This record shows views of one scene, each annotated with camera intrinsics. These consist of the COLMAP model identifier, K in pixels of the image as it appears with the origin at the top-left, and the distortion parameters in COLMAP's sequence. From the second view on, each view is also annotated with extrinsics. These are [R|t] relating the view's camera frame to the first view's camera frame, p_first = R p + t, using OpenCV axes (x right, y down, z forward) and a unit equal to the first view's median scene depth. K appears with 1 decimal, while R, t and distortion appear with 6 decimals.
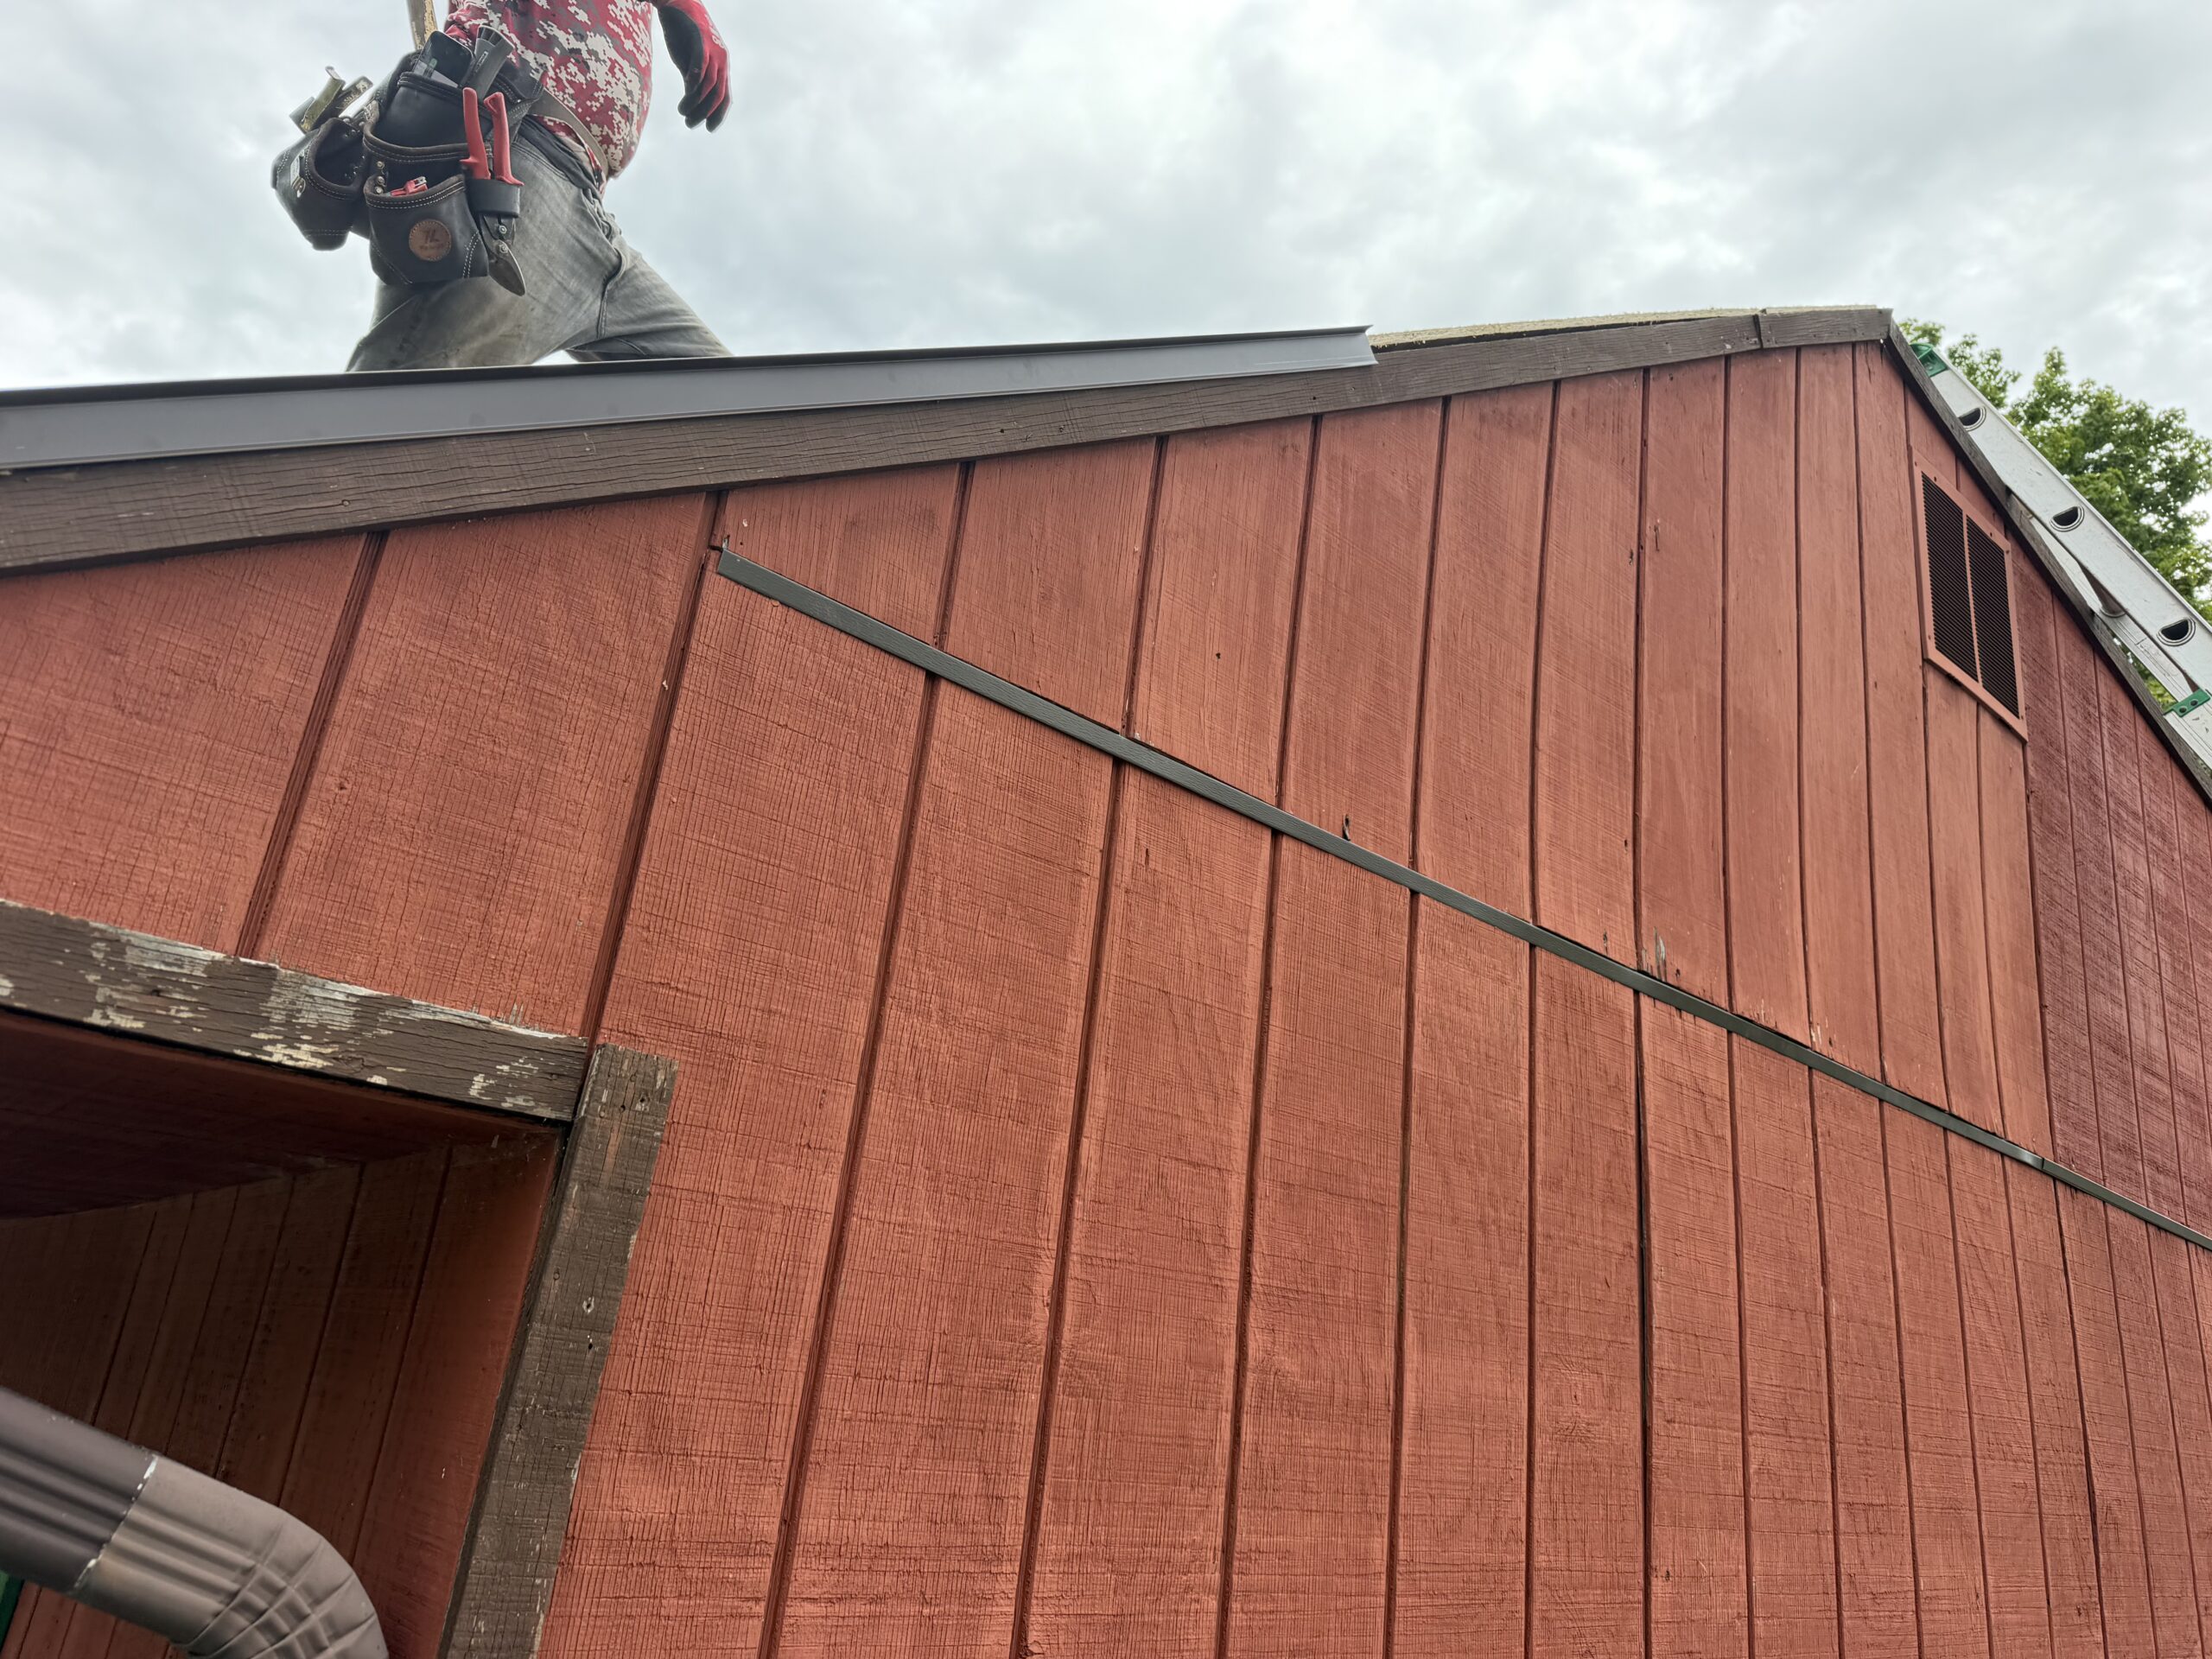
lens RADIAL K [[1542.1, 0, 1090.2], [0, 1542.1, 822.7], [0, 0, 1]] dist [0.047586, -0.065597]
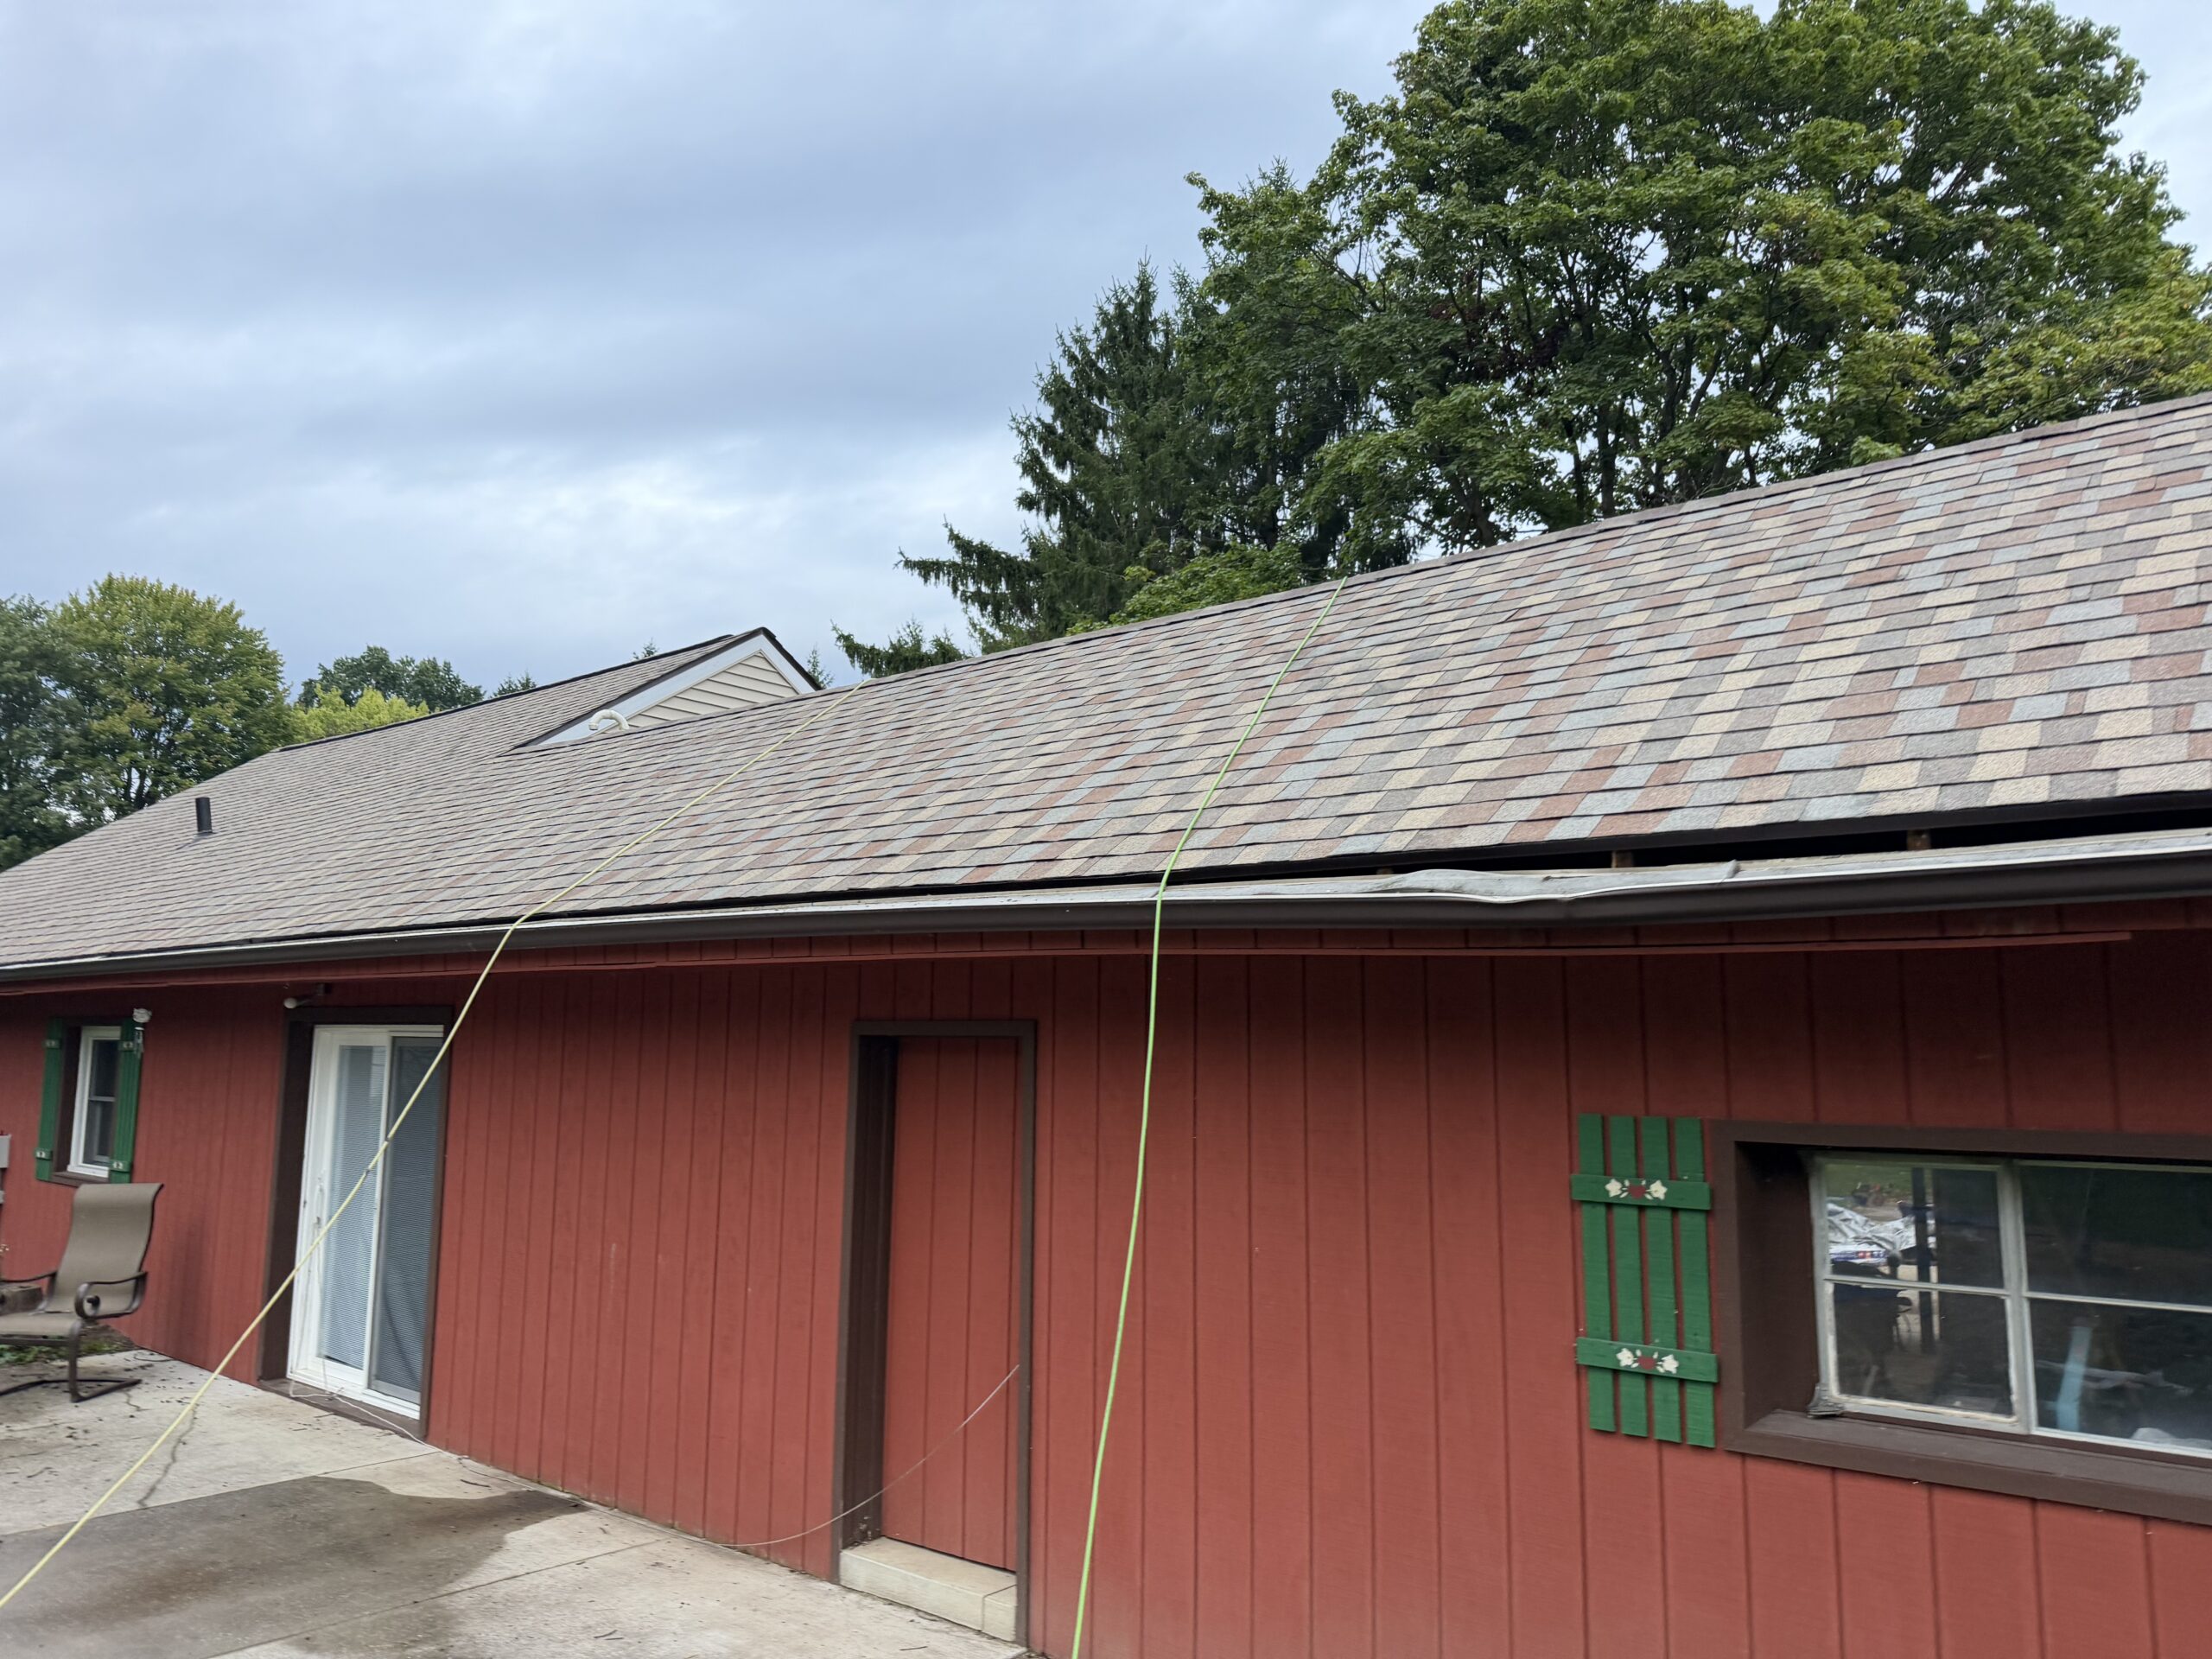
lens RADIAL K [[1558.7, 0, 1091.4], [0, 1558.7, 850.9], [0, 0, 1]] dist [0.025954, -0.039708]
pose [[0.980855, -0.083948, 0.175718, -1.894100], [0.037876, 0.967322, 0.250707, -0.170012], [-0.191023, -0.239252, 0.951982, -0.004844]]
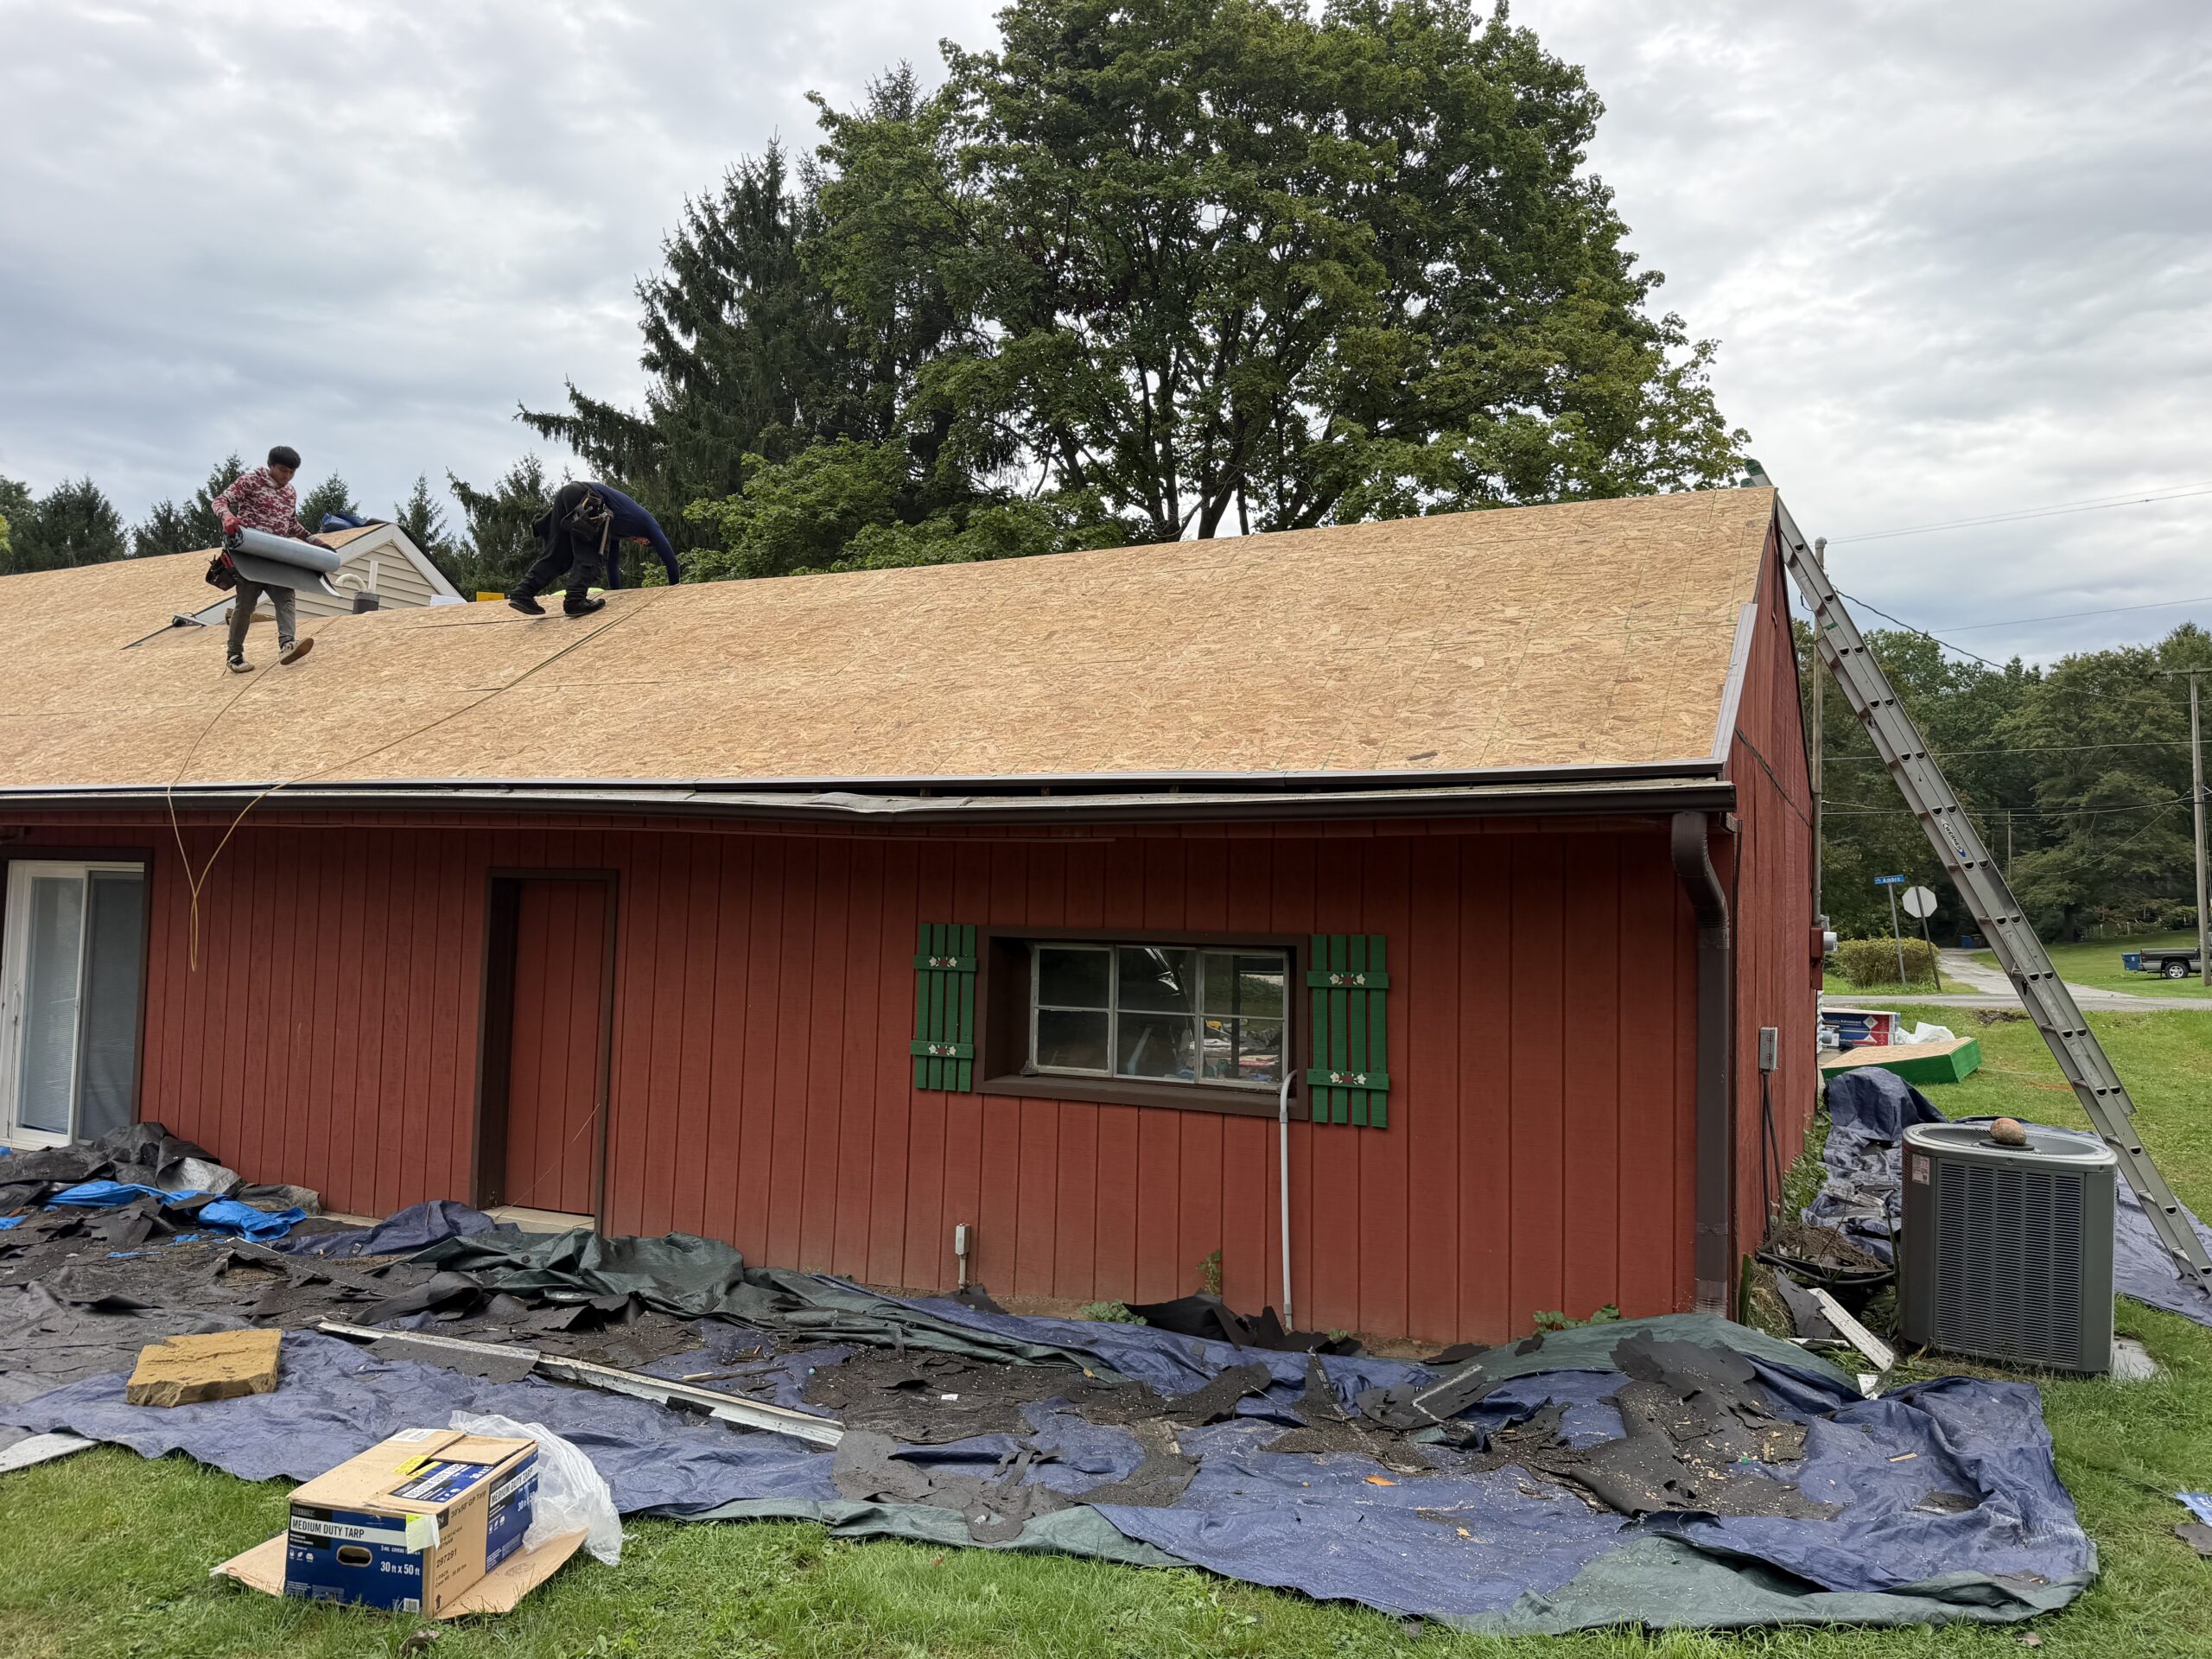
lens RADIAL K [[1543.2, 0, 1090.2], [0, 1543.2, 807.9], [0, 0, 1]] dist [0.101943, -0.151745]
pose [[0.917305, -0.071327, 0.391746, -1.984014], [-0.060765, 0.947227, 0.314751, -0.661930], [-0.393522, -0.312527, 0.864562, -1.294105]]
